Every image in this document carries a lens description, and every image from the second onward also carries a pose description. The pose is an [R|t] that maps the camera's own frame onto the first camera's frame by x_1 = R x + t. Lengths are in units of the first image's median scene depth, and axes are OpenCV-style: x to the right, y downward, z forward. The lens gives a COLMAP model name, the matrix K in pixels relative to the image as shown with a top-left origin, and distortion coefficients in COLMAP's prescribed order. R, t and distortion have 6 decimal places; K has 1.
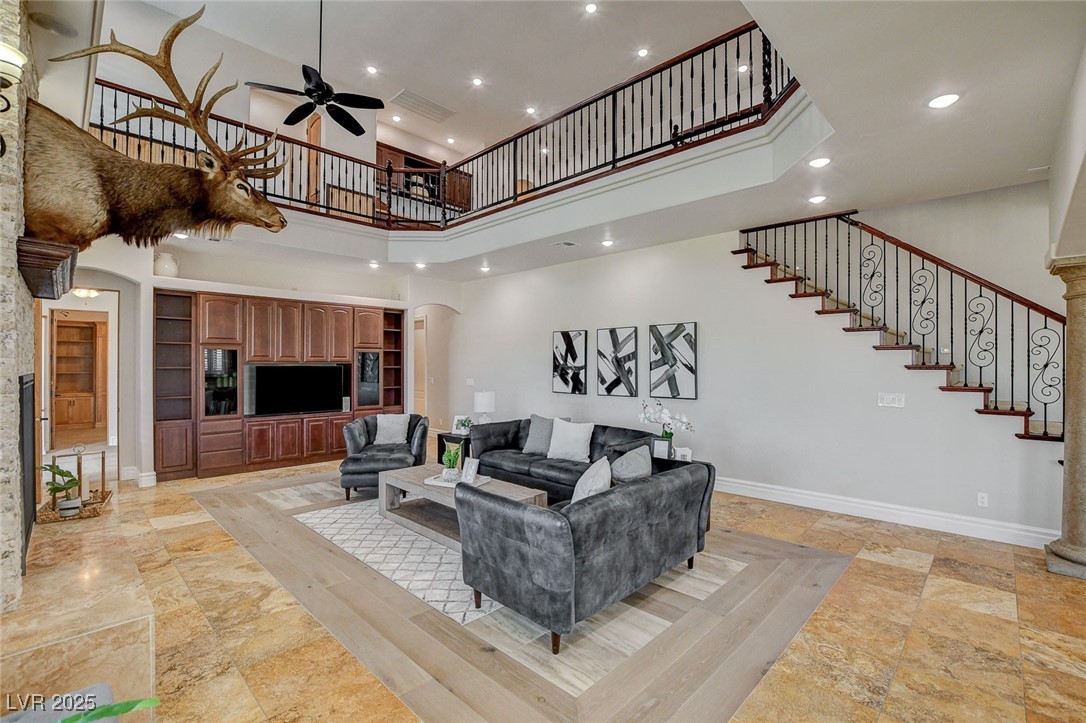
lens RADIAL K [[480.1, 0, 546.5], [0, 480.1, 363.6], [0, 0, 1]] dist [-0.037176, 0.006903]
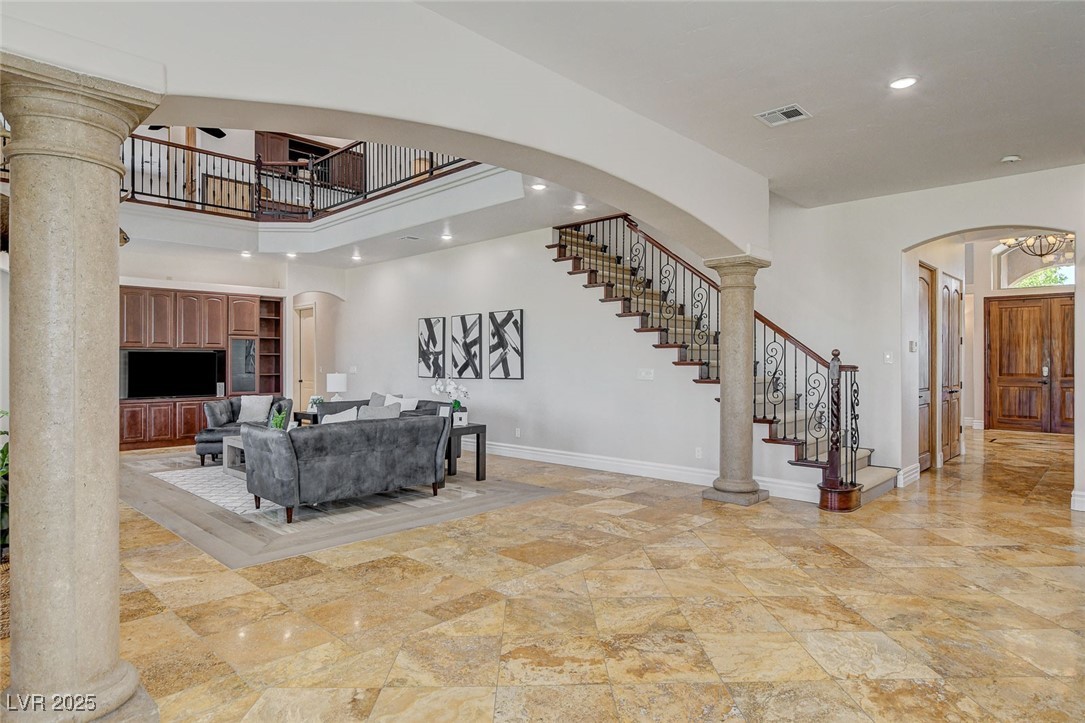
lens RADIAL K [[621.8, 0, 542.5], [0, 621.8, 361.5], [0, 0, 1]] dist [-0.015735, 0.000973]
pose [[0.999995, -0.002782, -0.001288, 0.348104], [0.002782, 0.999996, 0.000442, 0.032244], [0.001287, -0.000446, 0.999999, -0.422034]]
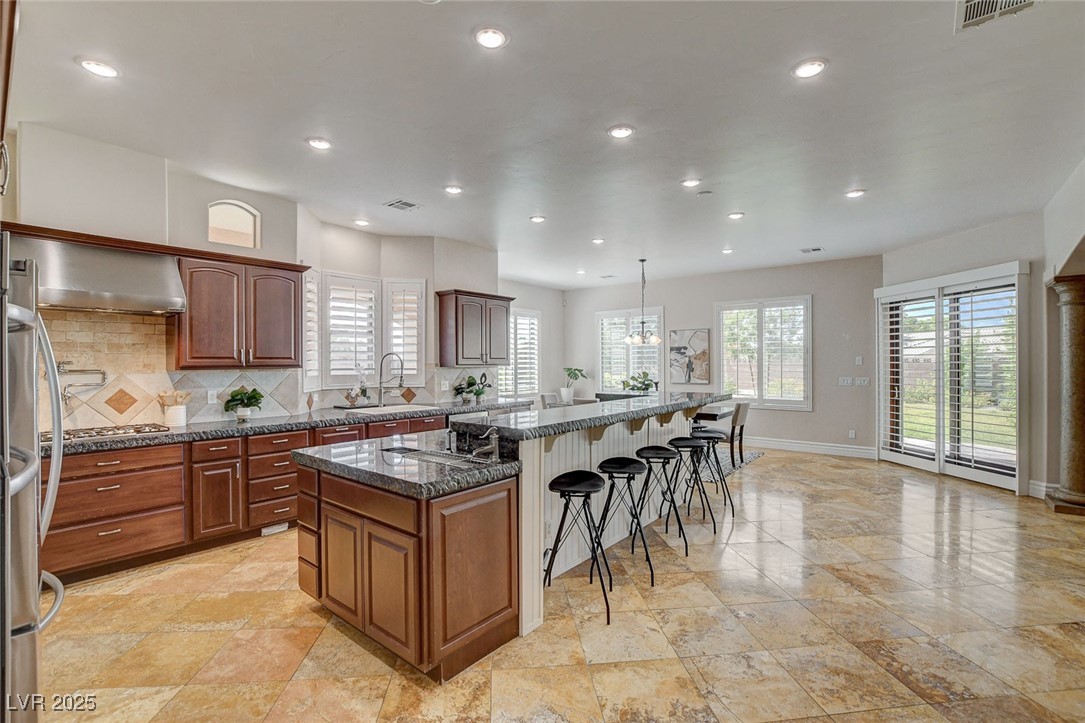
lens RADIAL K [[479.7, 0, 546.0], [0, 479.7, 363.6], [0, 0, 1]] dist [-0.037176, 0.006903]
pose [[-0.996775, 0.000906, -0.080247, 0.982228], [0.000852, 0.999999, 0.000712, 0.011409], [0.080247, 0.000641, -0.996775, 0.602985]]
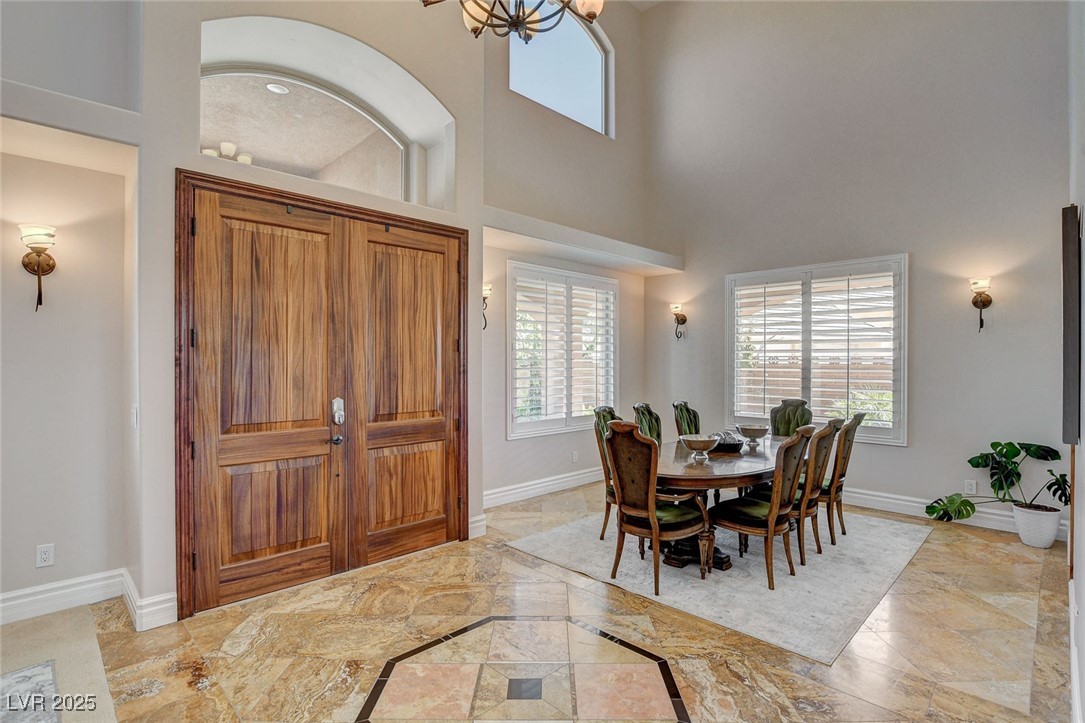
lens RADIAL K [[523.1, 0, 545.7], [0, 523.1, 361.3], [0, 0, 1]] dist [-0.028066, 0.001552]
pose [[0.024885, -0.003161, 0.999685, 1.277776], [-0.002942, 0.999990, 0.003236, 0.009075], [-0.999686, -0.003021, 0.024875, 1.178423]]
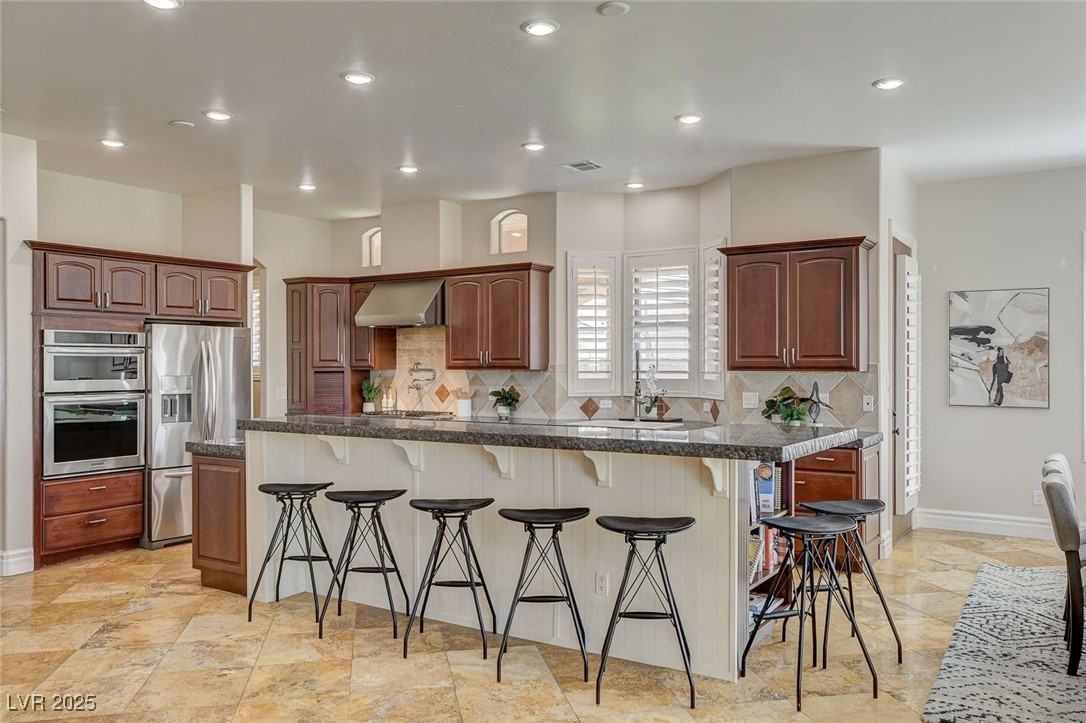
lens RADIAL K [[834.7, 0, 545.8], [0, 834.7, 365.6], [0, 0, 1]] dist [0.006868, 0.015375]
pose [[-0.180748, -0.002533, 0.983526, 0.073986], [0.000650, 0.999996, 0.002695, 0.009996], [-0.983529, 0.001127, -0.180746, 0.044124]]
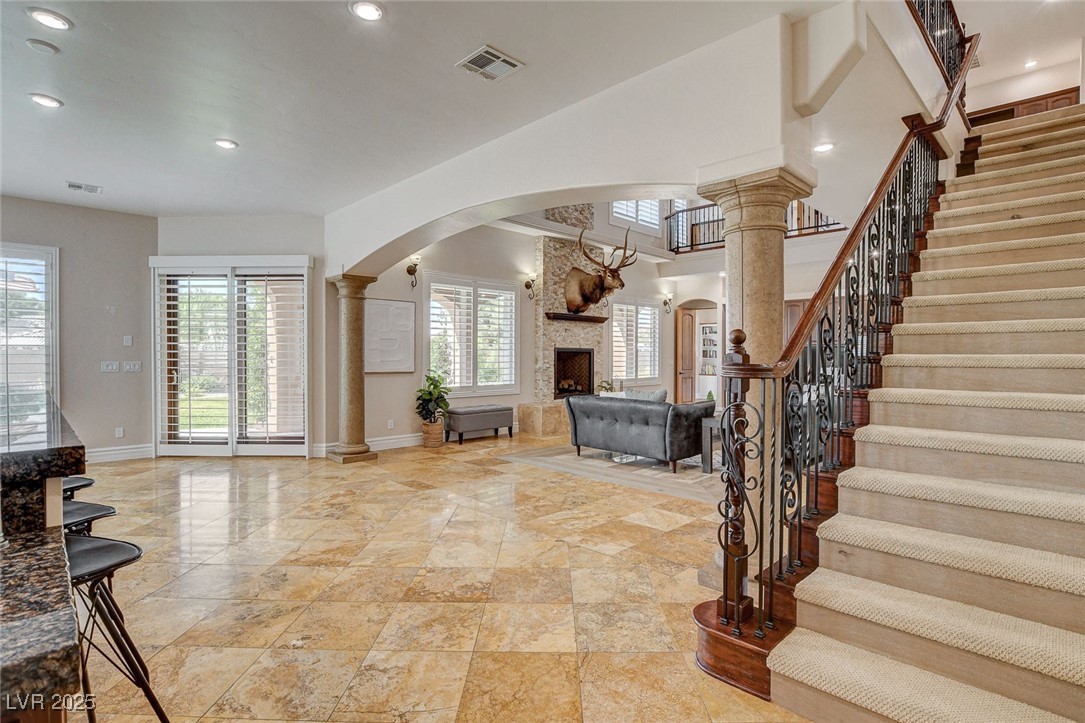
lens RADIAL K [[532.0, 0, 546.7], [0, 532.0, 361.5], [0, 0, 1]] dist [-0.029096, 0.000377]
pose [[-0.026706, 0.009985, -0.999593, 1.146710], [-0.003463, 0.999943, 0.010081, 0.034681], [0.999637, 0.003731, -0.026670, 0.366615]]
